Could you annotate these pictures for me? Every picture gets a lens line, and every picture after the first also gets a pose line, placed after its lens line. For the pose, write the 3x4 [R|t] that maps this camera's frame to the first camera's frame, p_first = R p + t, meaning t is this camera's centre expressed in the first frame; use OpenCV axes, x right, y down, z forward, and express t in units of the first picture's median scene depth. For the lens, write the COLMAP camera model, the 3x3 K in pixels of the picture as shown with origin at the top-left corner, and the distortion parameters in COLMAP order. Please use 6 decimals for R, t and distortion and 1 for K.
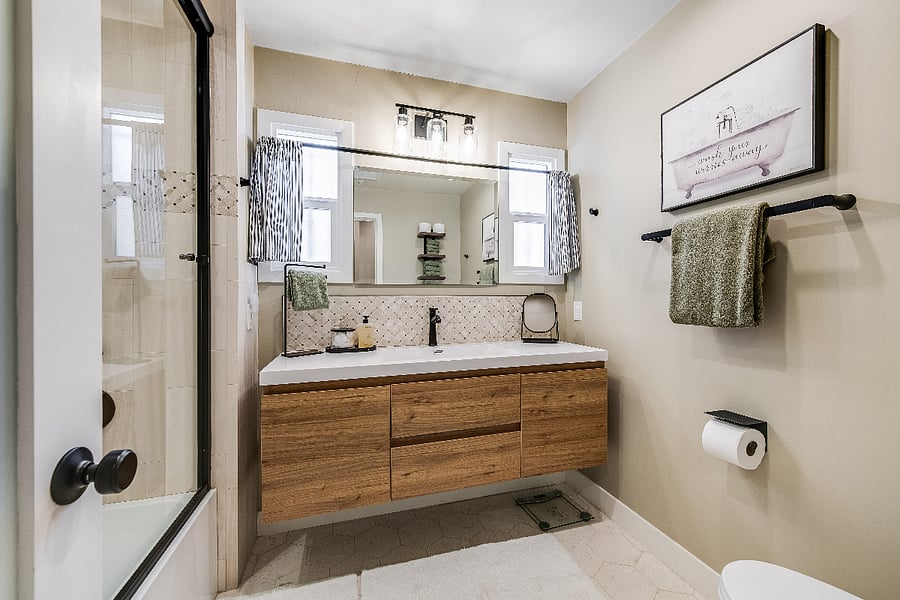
lens RADIAL K [[352.3, 0, 450.0], [0, 352.3, 300.0], [0, 0, 1]] dist [-0.000273, 0.000007]
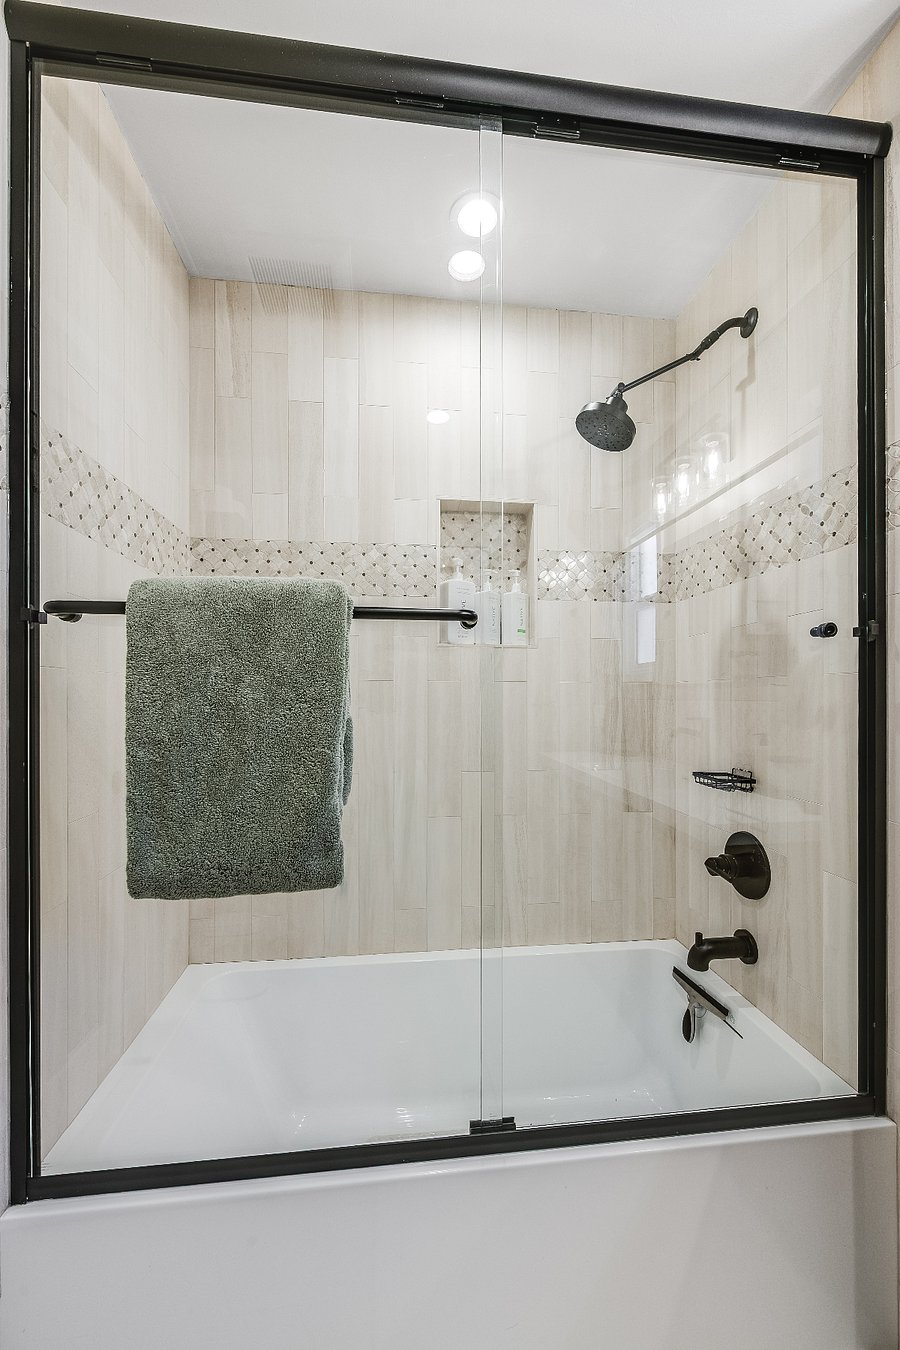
lens RADIAL K [[528.4, 0, 449.4], [0, 528.4, 699.3], [0, 0, 1]] dist [-0.000273, 0.000007]
pose [[-0.172739, 0.002412, -0.984965, 0.117812], [-0.001314, 0.999996, 0.002680, -0.020713], [0.984967, 0.001757, -0.172735, 0.561605]]
